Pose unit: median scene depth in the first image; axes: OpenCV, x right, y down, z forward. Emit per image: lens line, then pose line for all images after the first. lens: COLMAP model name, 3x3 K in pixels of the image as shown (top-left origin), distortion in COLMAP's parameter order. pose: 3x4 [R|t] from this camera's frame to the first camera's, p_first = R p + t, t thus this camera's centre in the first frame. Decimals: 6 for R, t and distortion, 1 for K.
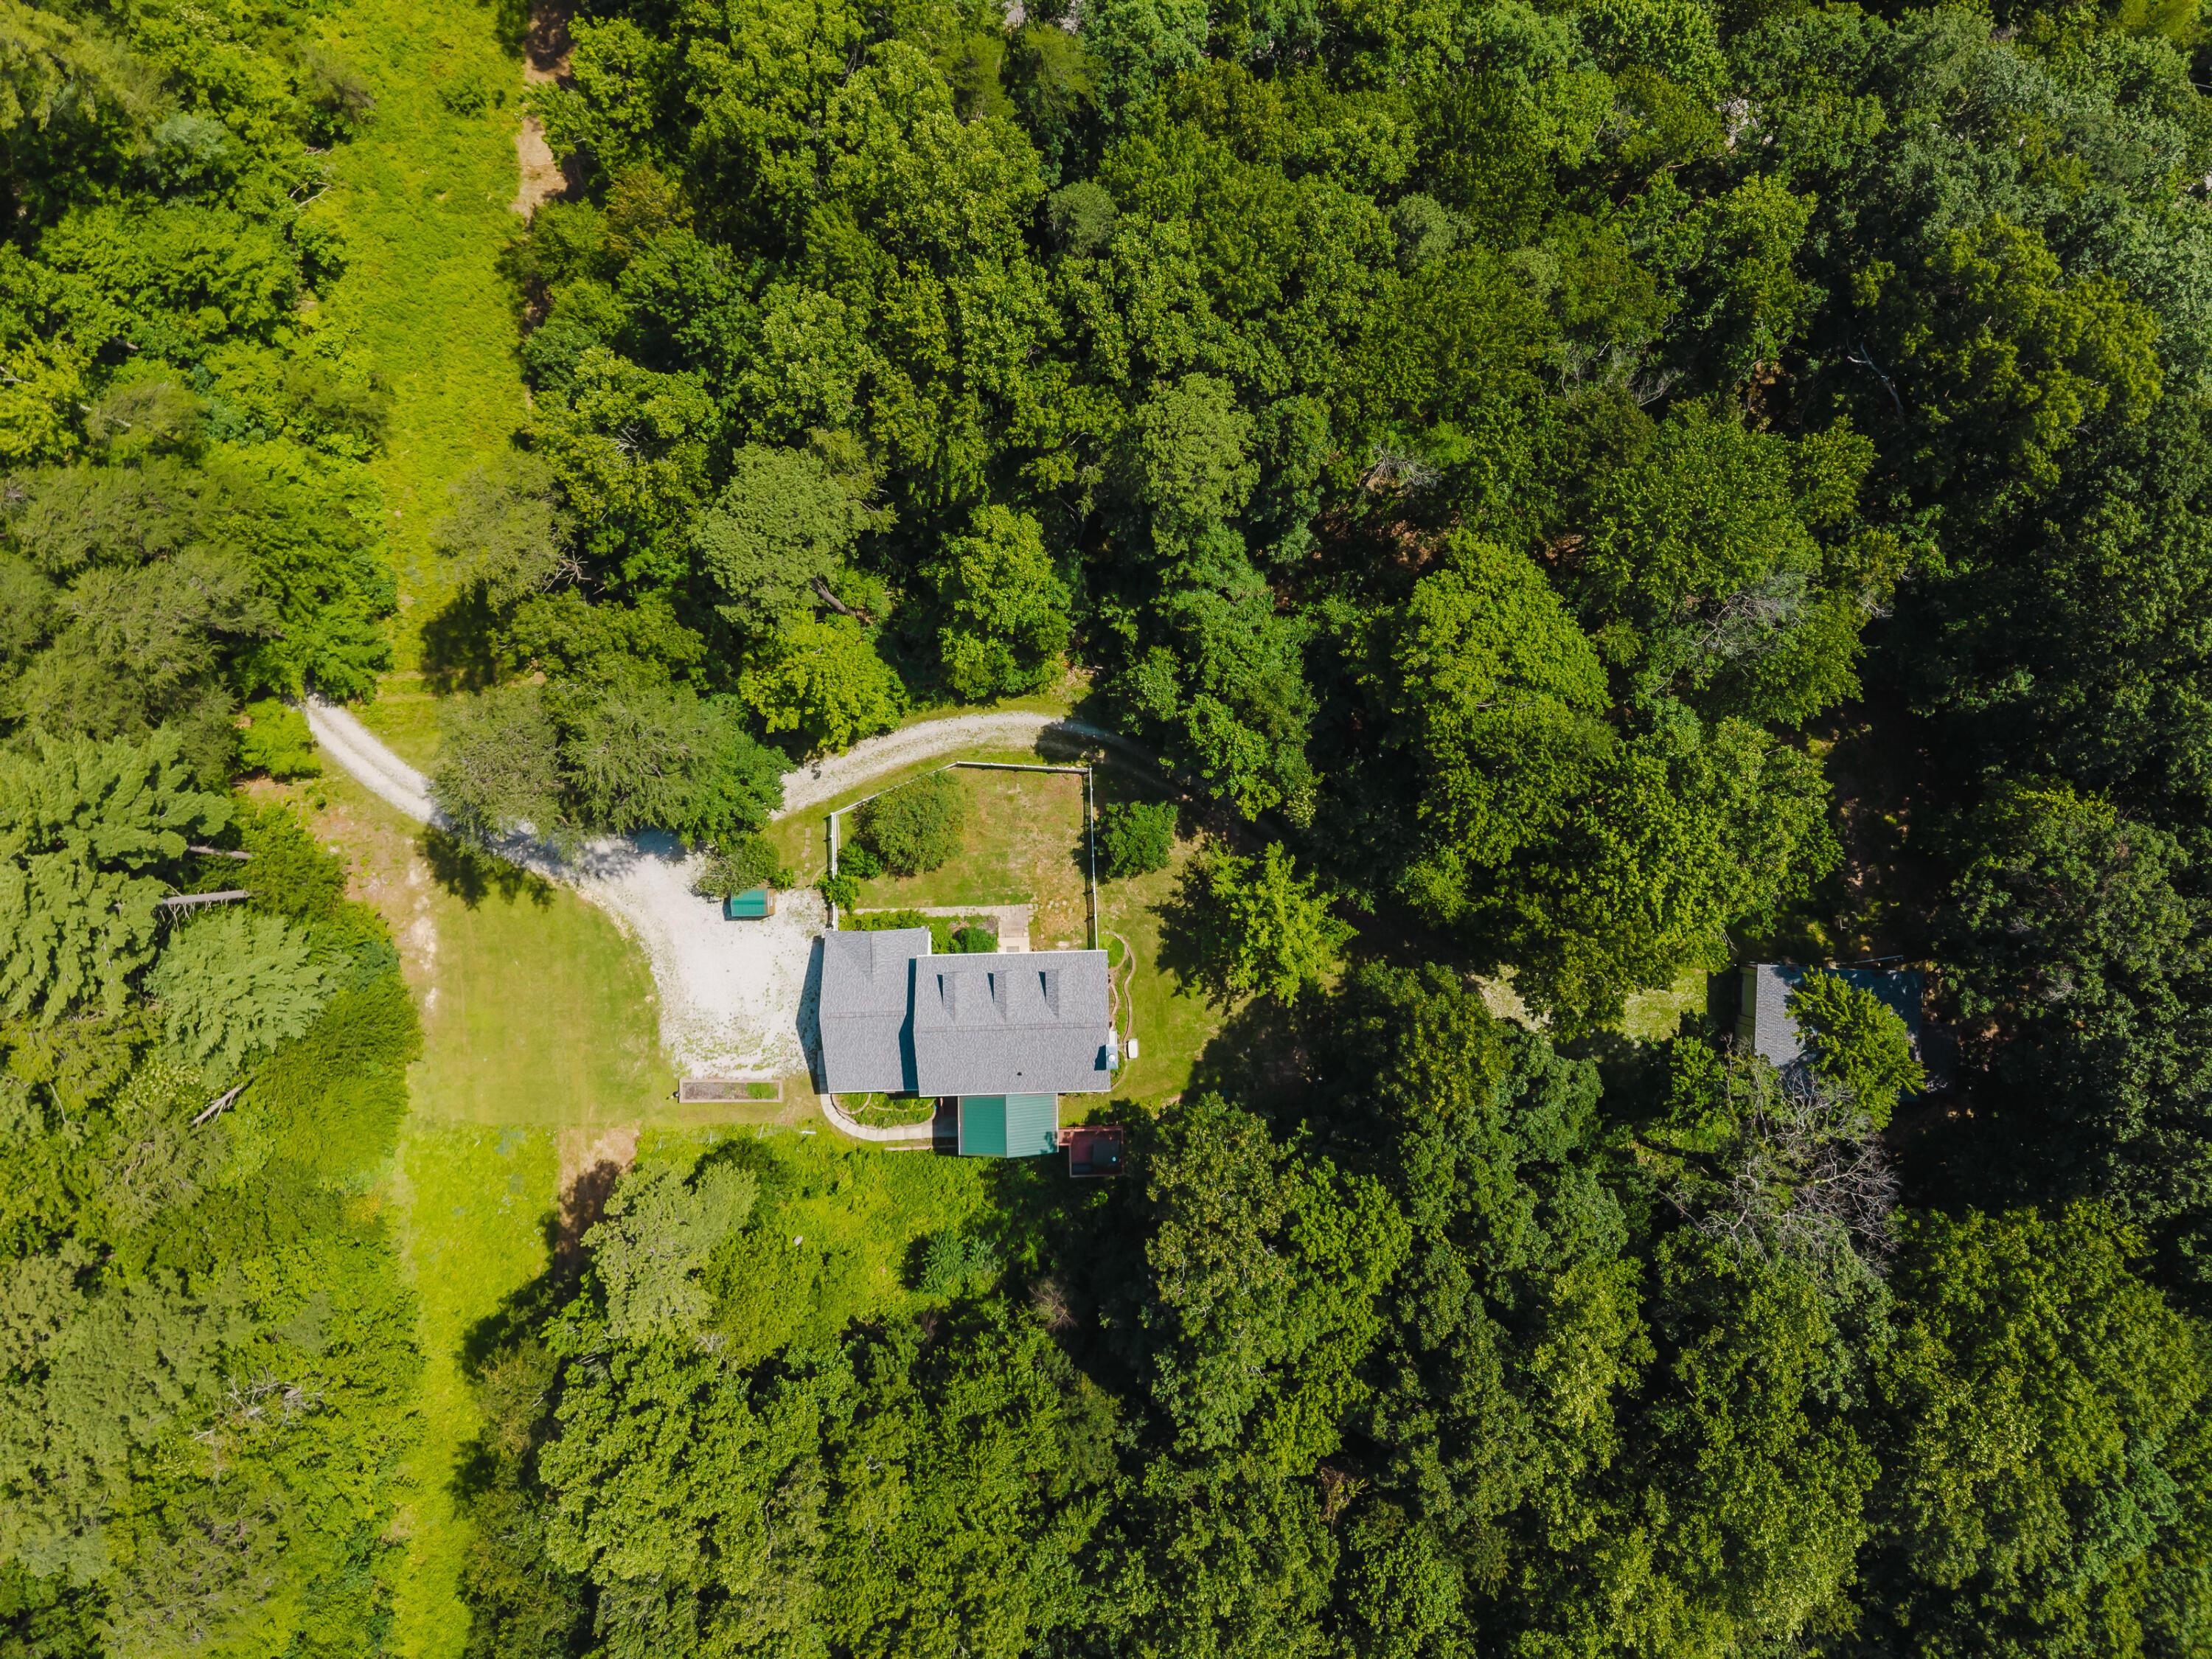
lens RADIAL K [[1545.9, 0, 1106.0], [0, 1545.9, 829.5], [0, 0, 1]] dist [0.214040, -0.002281]
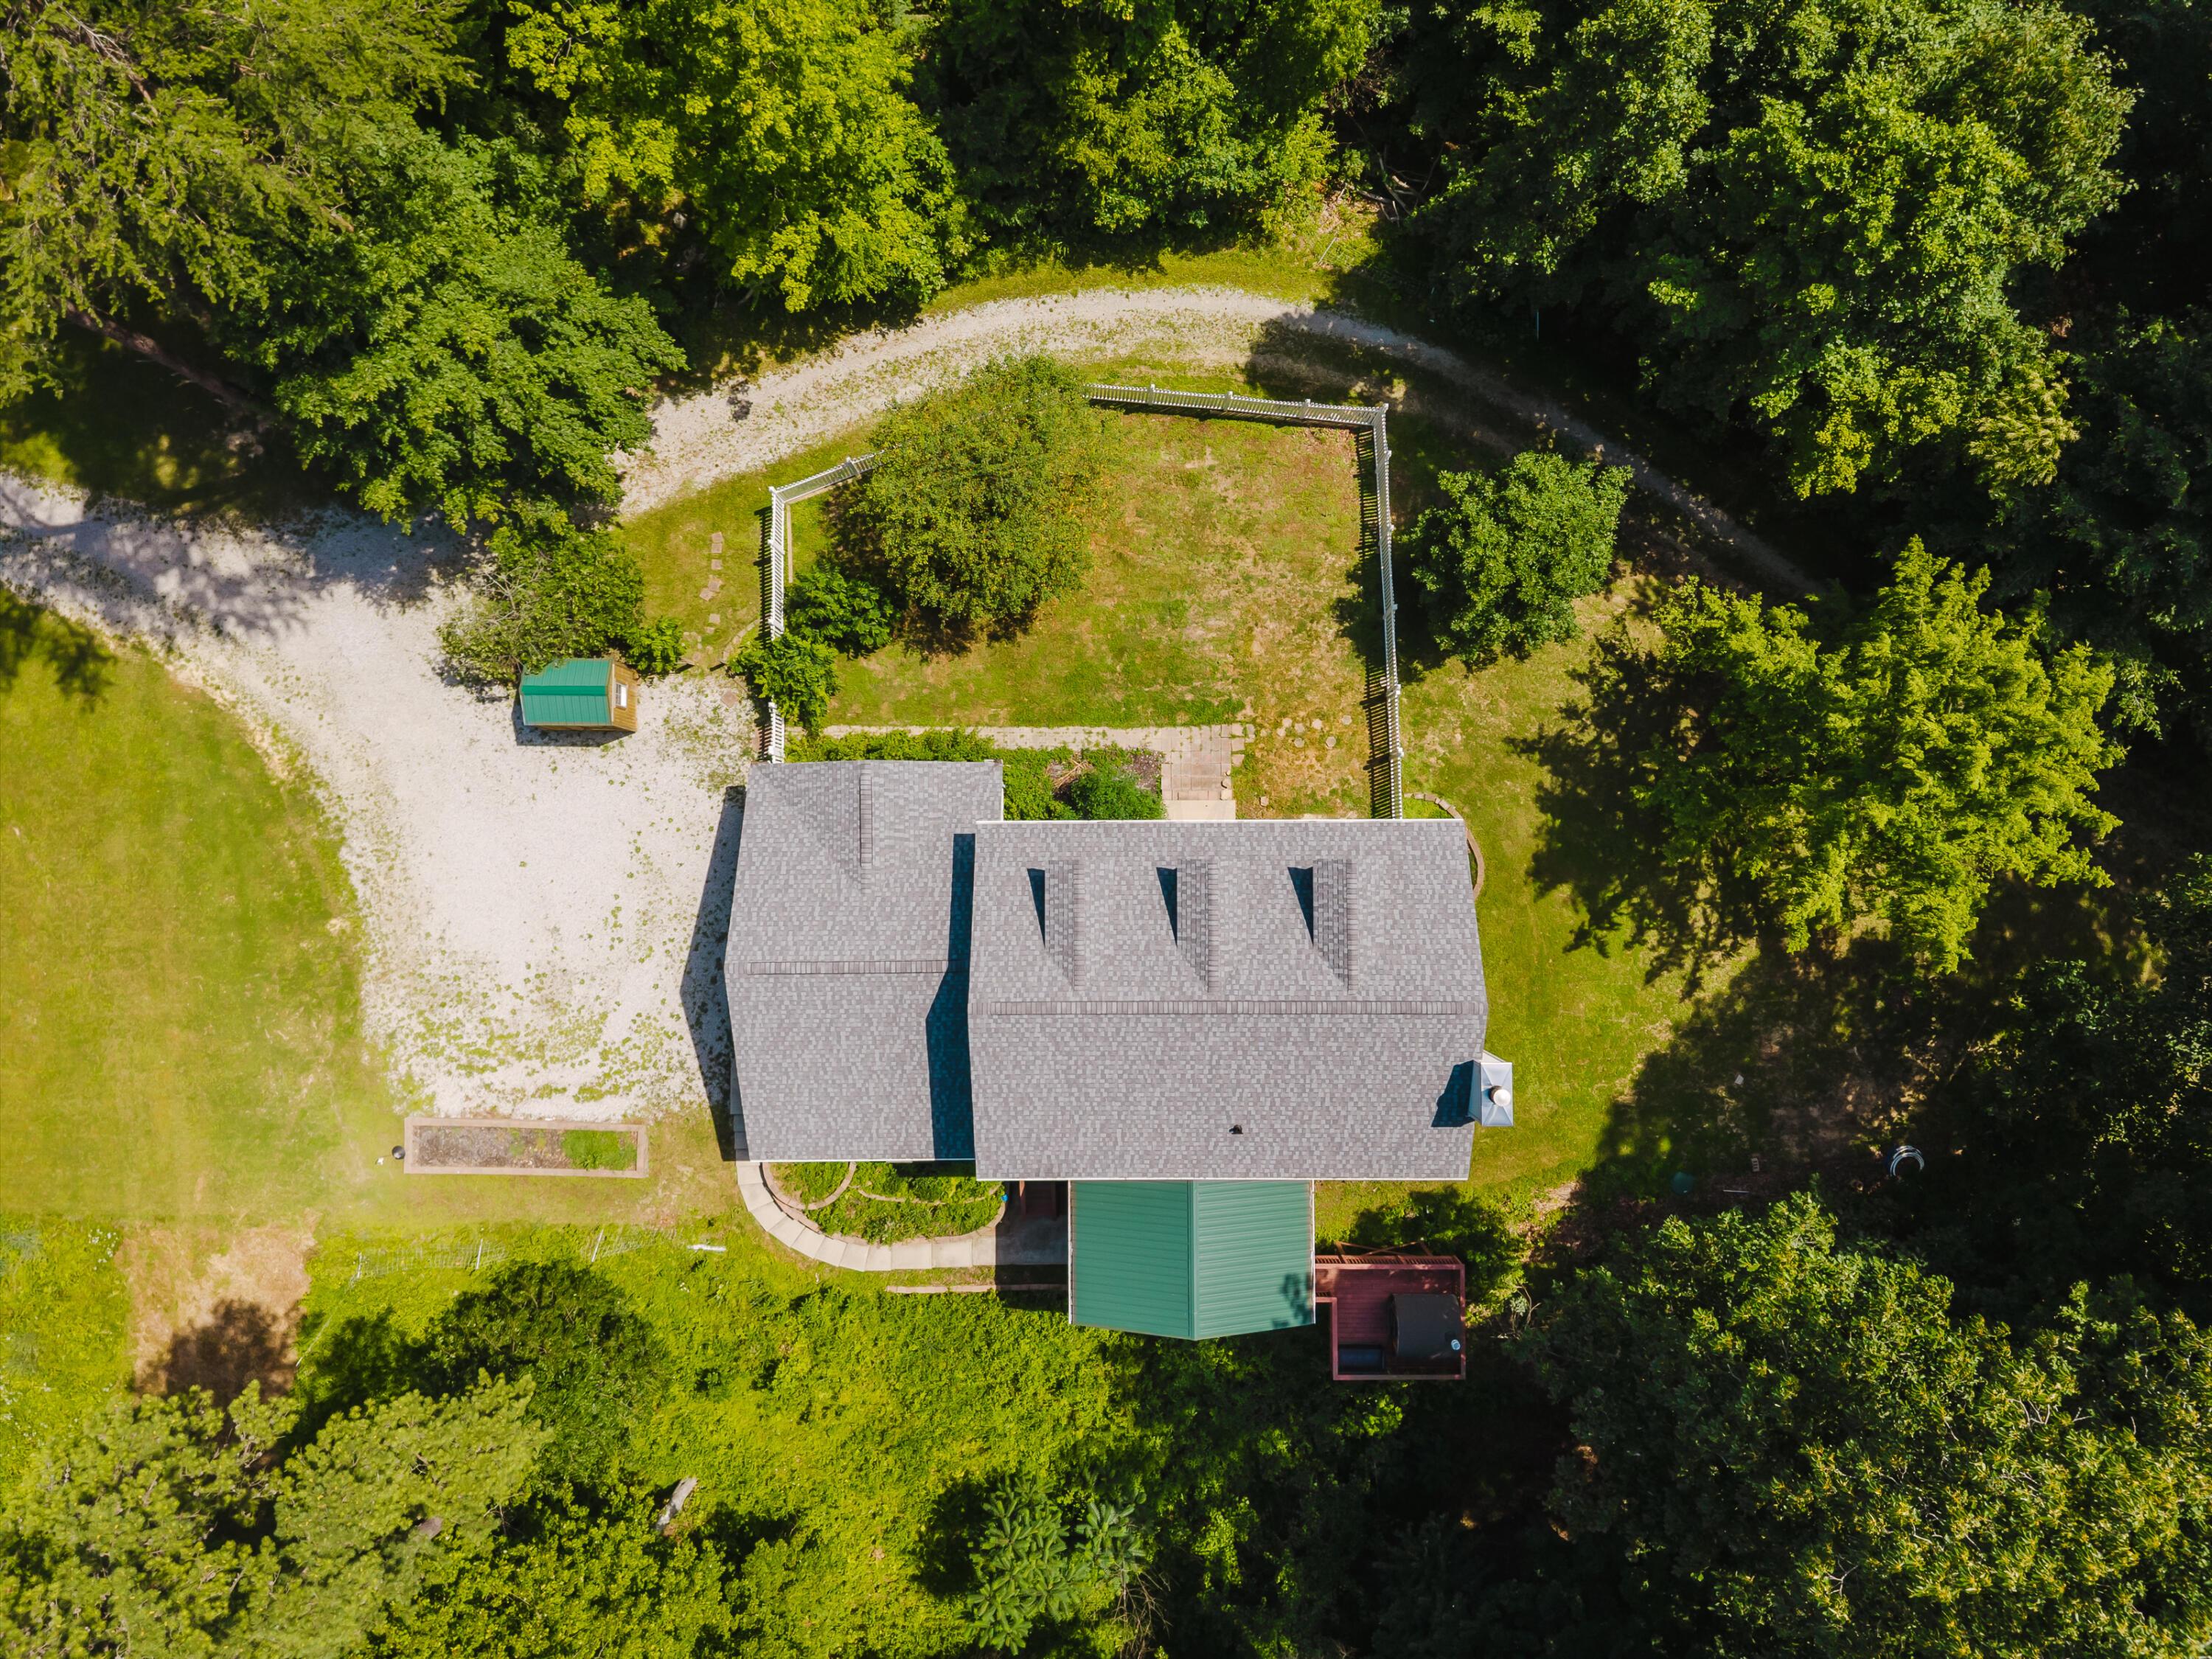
lens RADIAL K [[1551.6, 0, 1106.0], [0, 1551.6, 829.5], [0, 0, 1]] dist [0.064998, -0.001474]
pose [[0.999818, 0.019065, -0.000345, -0.084276], [-0.019068, 0.999715, -0.014368, 0.083826], [0.000071, 0.014372, 0.999897, 0.578048]]
